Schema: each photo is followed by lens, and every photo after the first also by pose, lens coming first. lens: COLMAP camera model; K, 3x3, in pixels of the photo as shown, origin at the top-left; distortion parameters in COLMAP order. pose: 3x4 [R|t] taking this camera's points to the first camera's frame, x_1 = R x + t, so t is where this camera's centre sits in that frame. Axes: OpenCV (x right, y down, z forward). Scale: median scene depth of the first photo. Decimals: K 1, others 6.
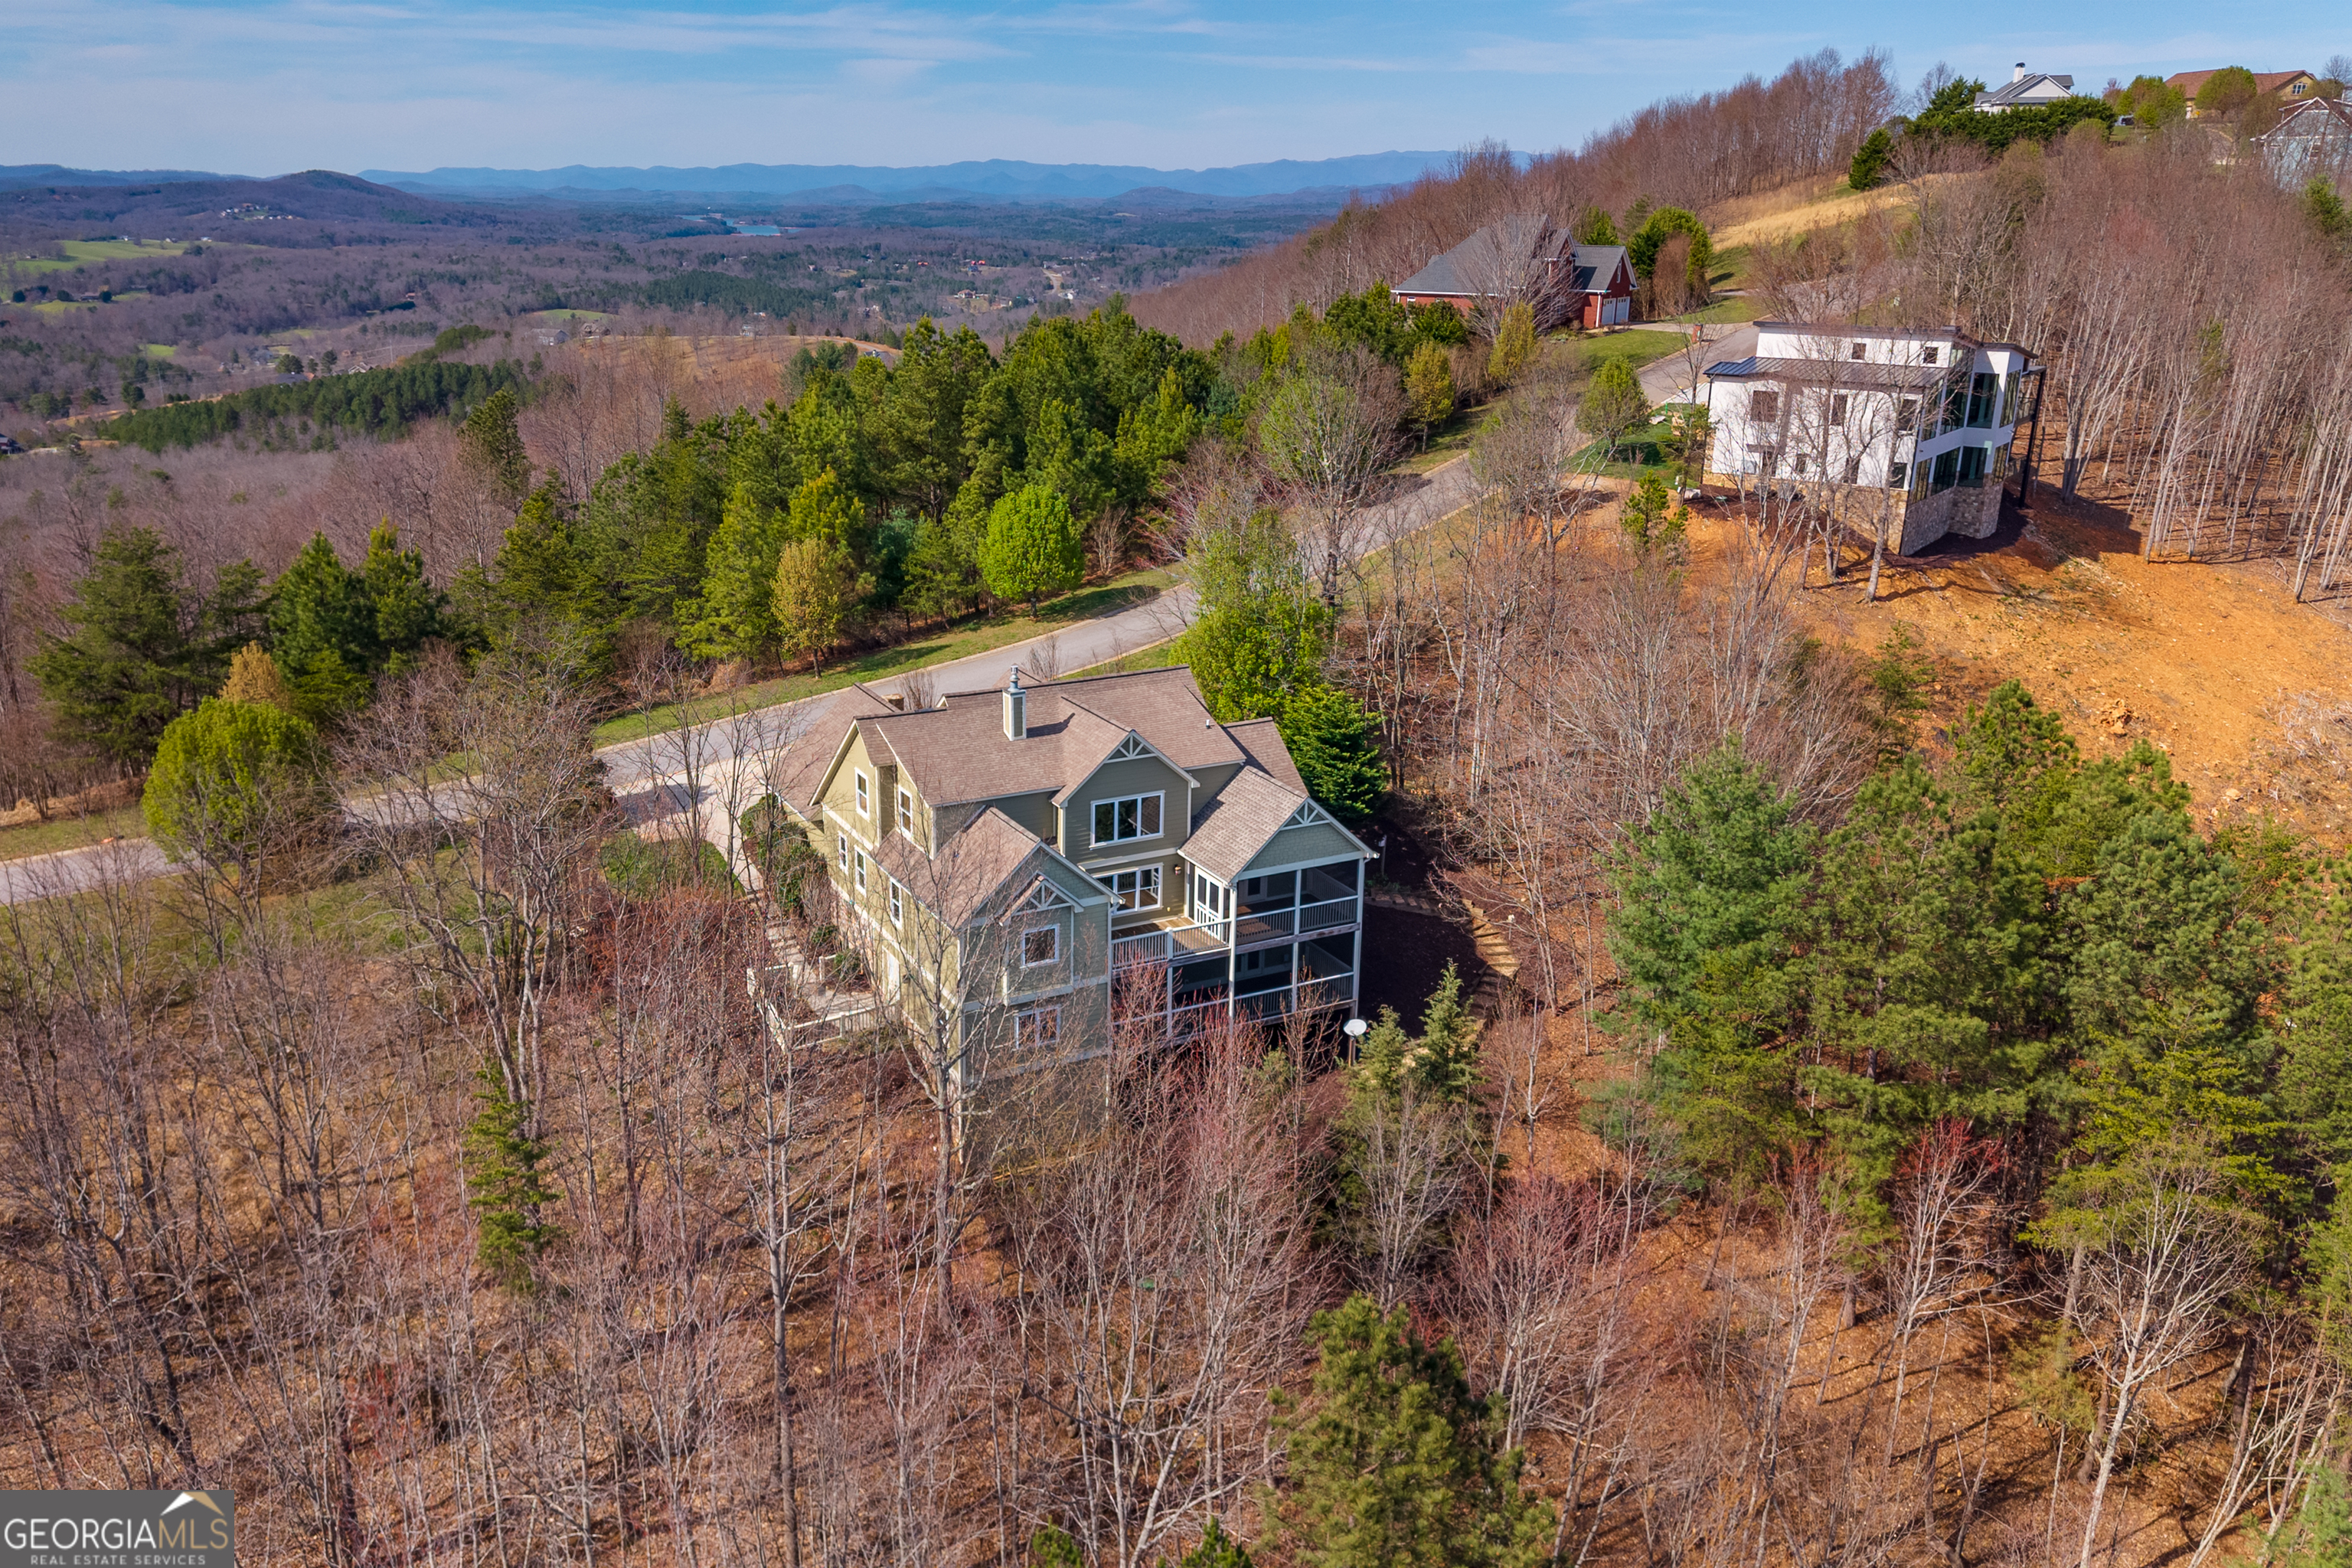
lens RADIAL K [[1707.5, 0, 1052.2], [0, 1707.5, 783.0], [0, 0, 1]] dist [0.162728, 0.000101]
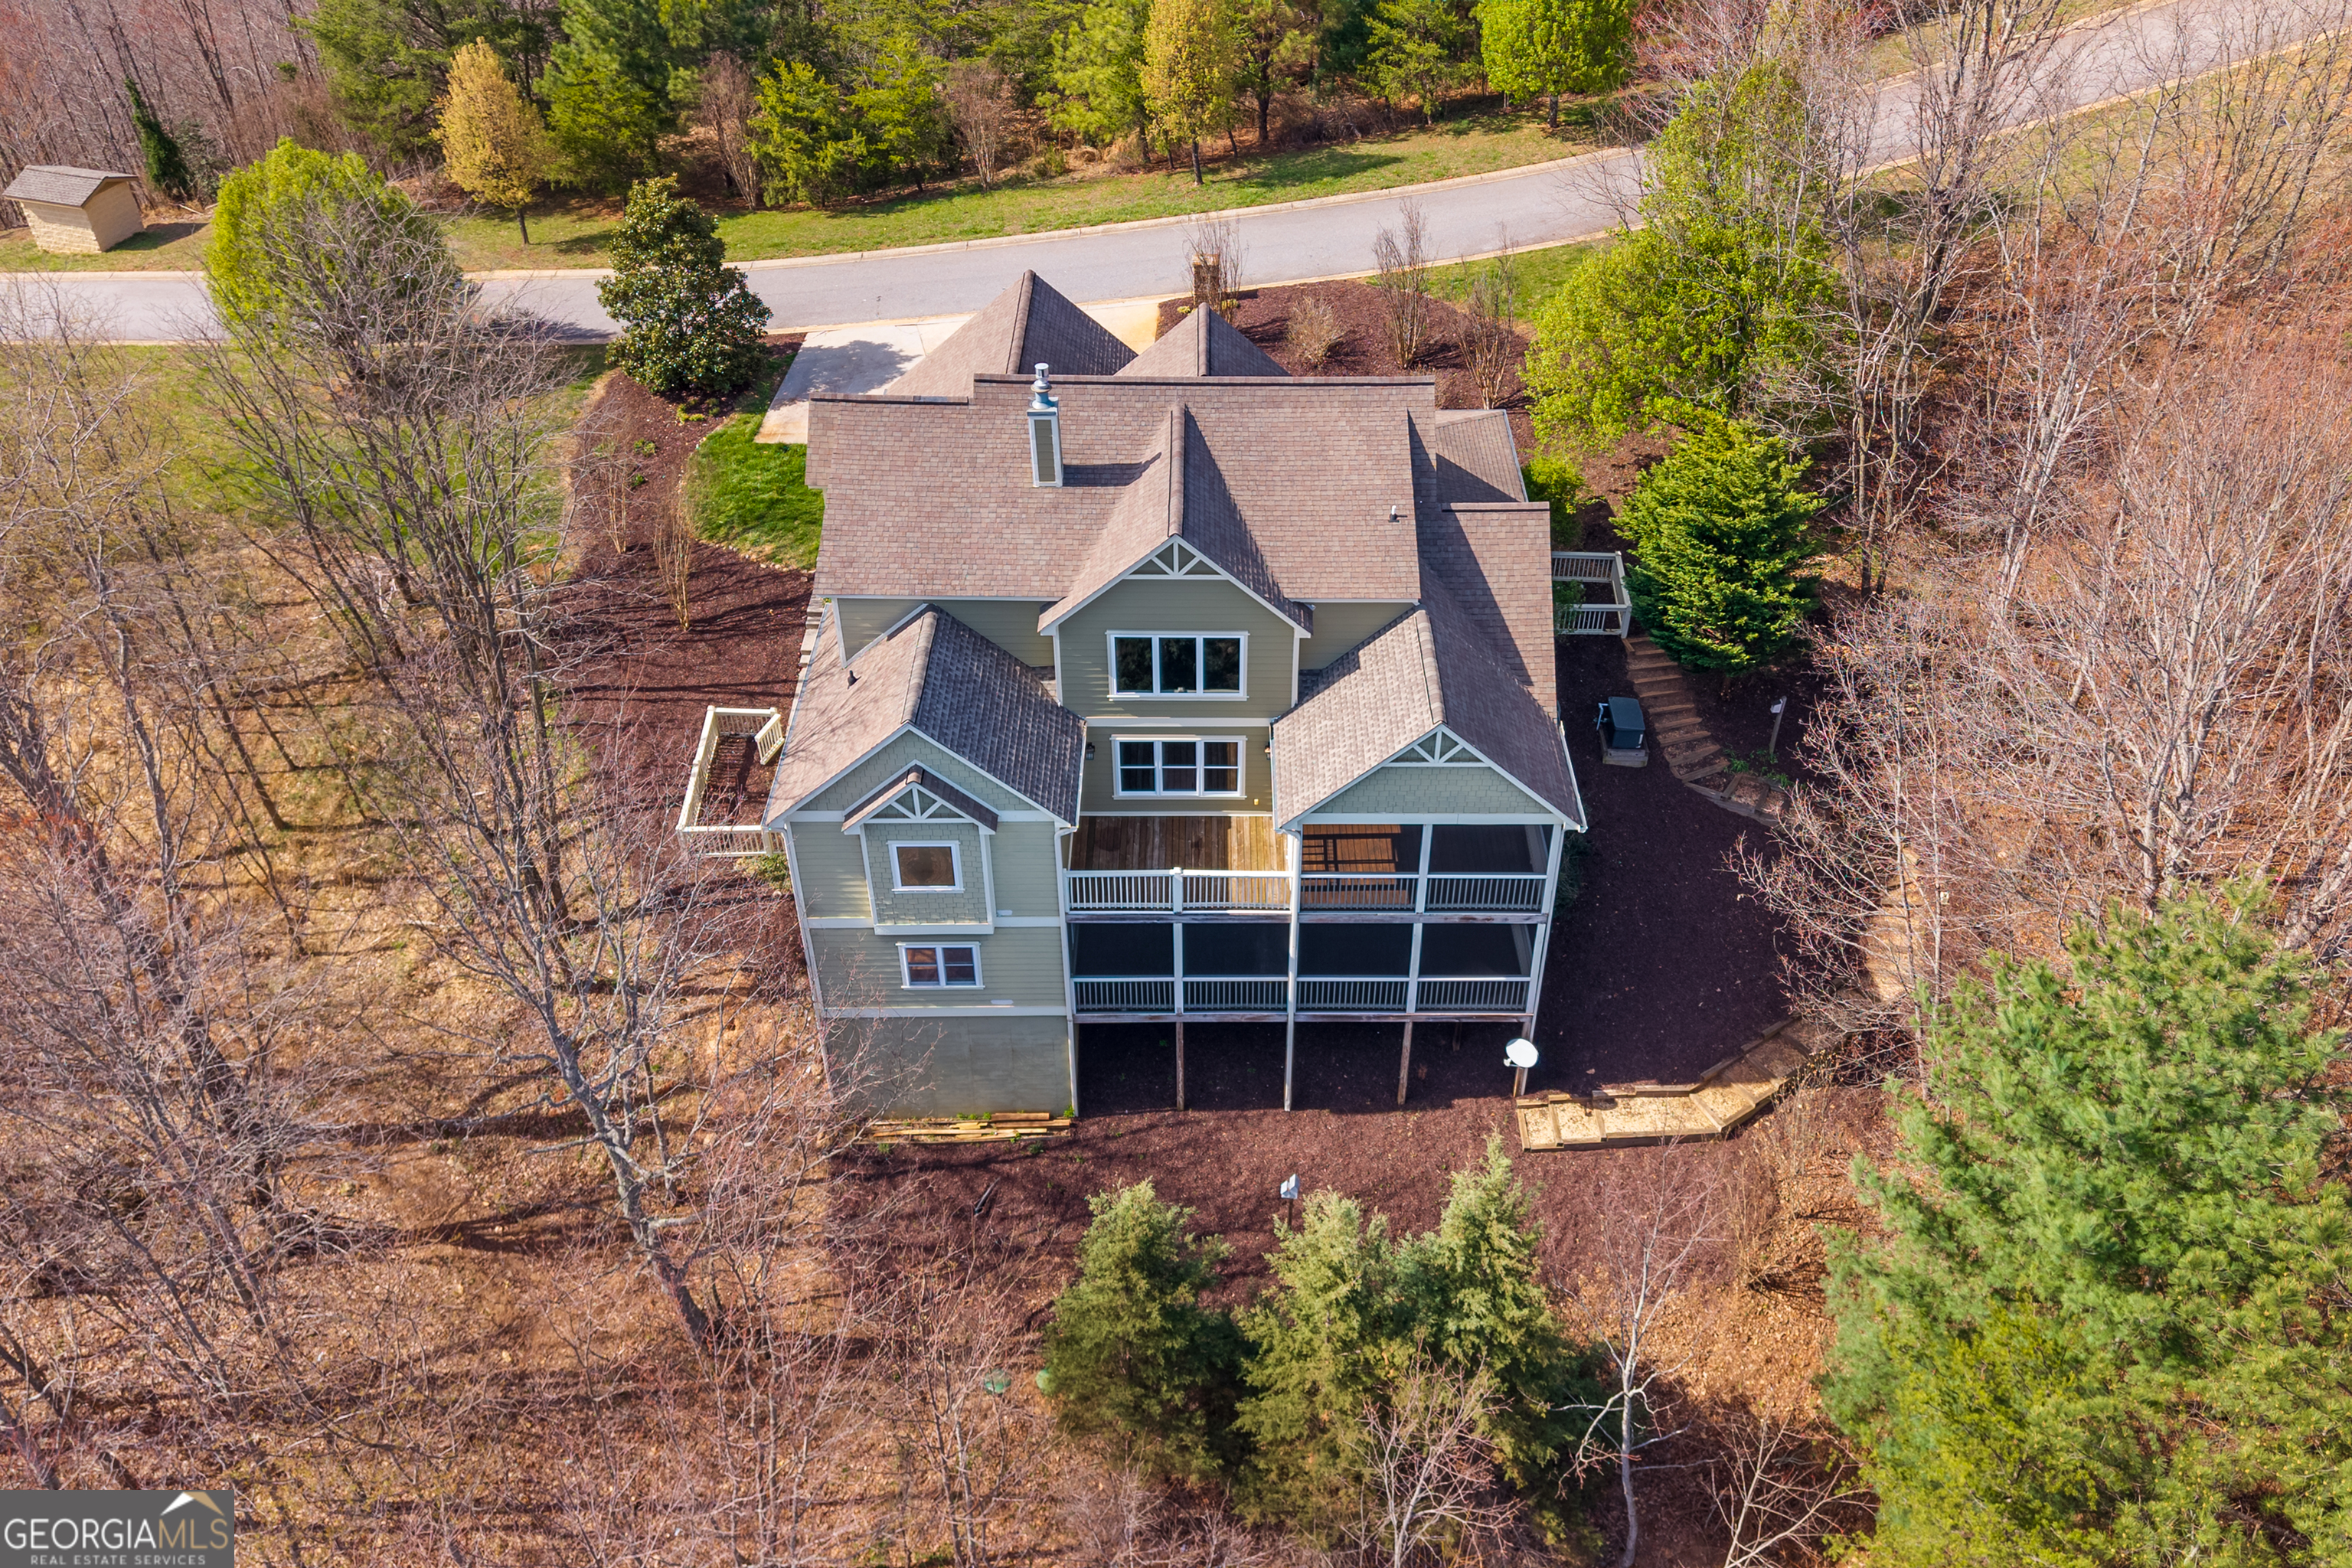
lens RADIAL K [[1767.0, 0, 1270.7], [0, 1767.0, 740.5], [0, 0, 1]] dist [0.083356, -0.102326]
pose [[0.909733, 0.268735, -0.316492, 0.272867], [-0.144599, 0.919623, 0.365217, -0.182521], [0.389200, -0.286486, 0.875471, 0.459827]]
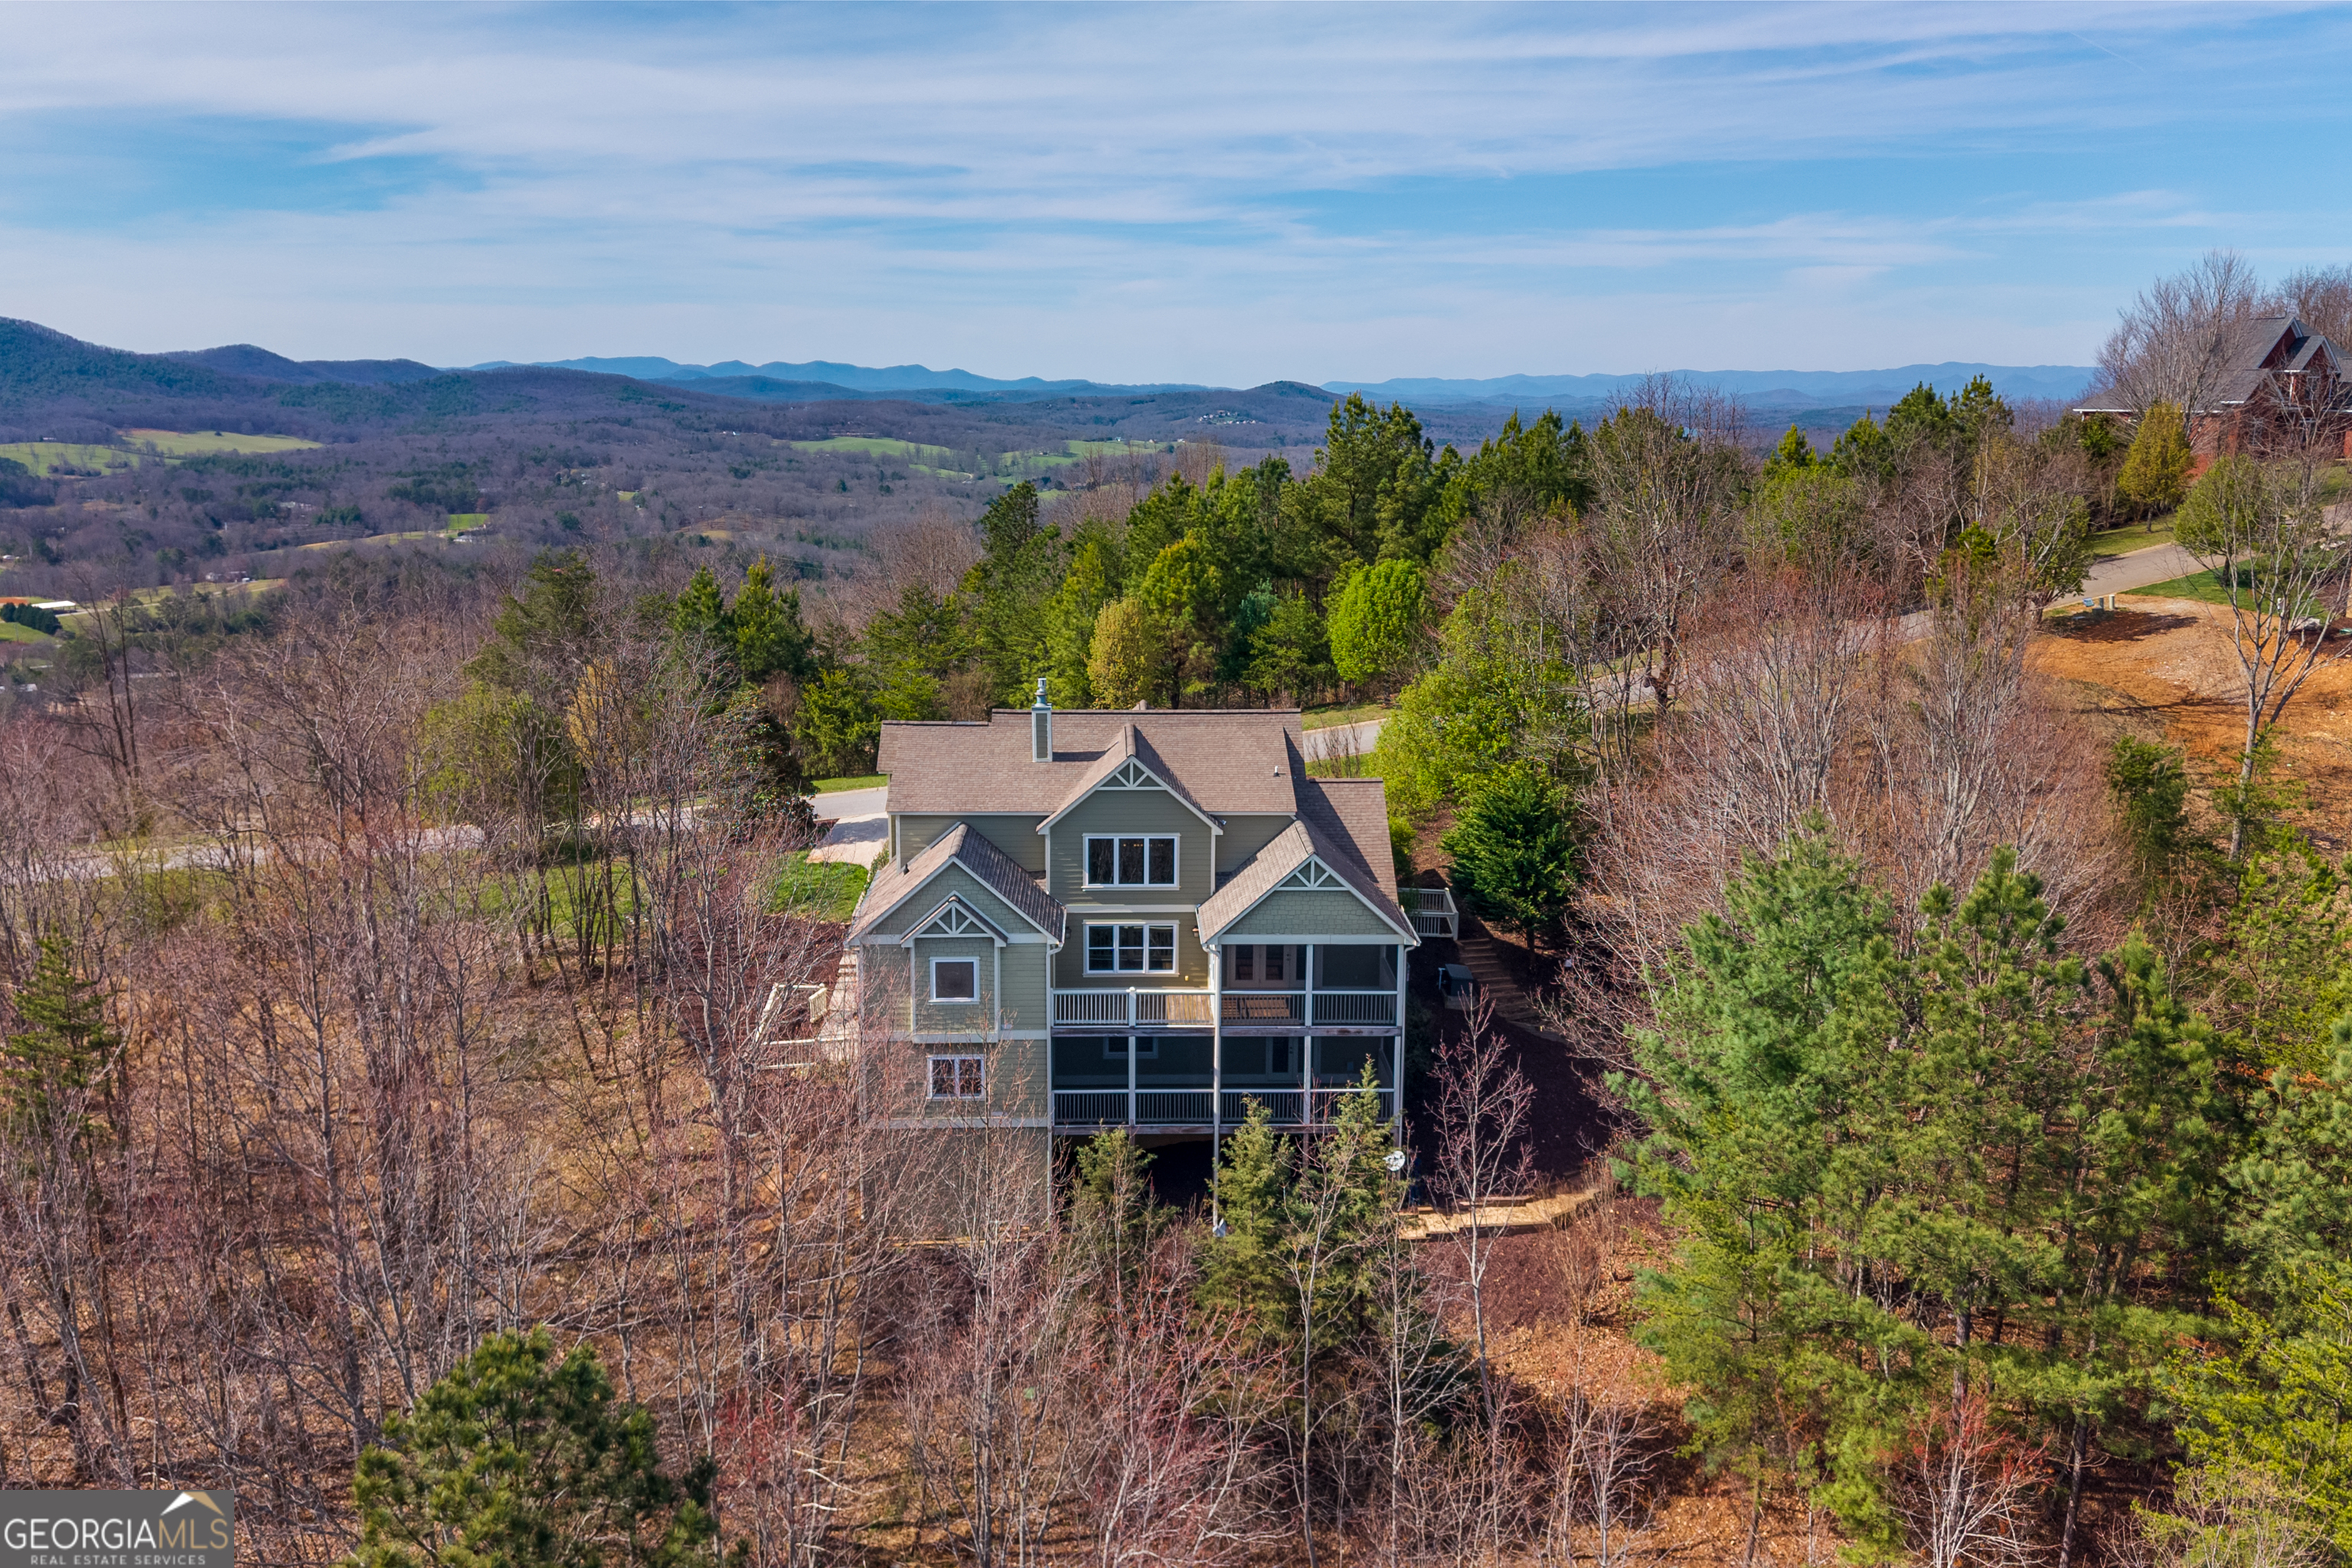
lens RADIAL K [[1735.2, 0, 1176.0], [0, 1735.2, 784.0], [0, 0, 1]] dist [0.066921, -0.000248]
pose [[0.914155, 0.089678, -0.395321, 0.401427], [-0.130336, 0.988463, -0.077163, 0.046393], [0.383840, 0.122064, 0.915296, 0.203190]]
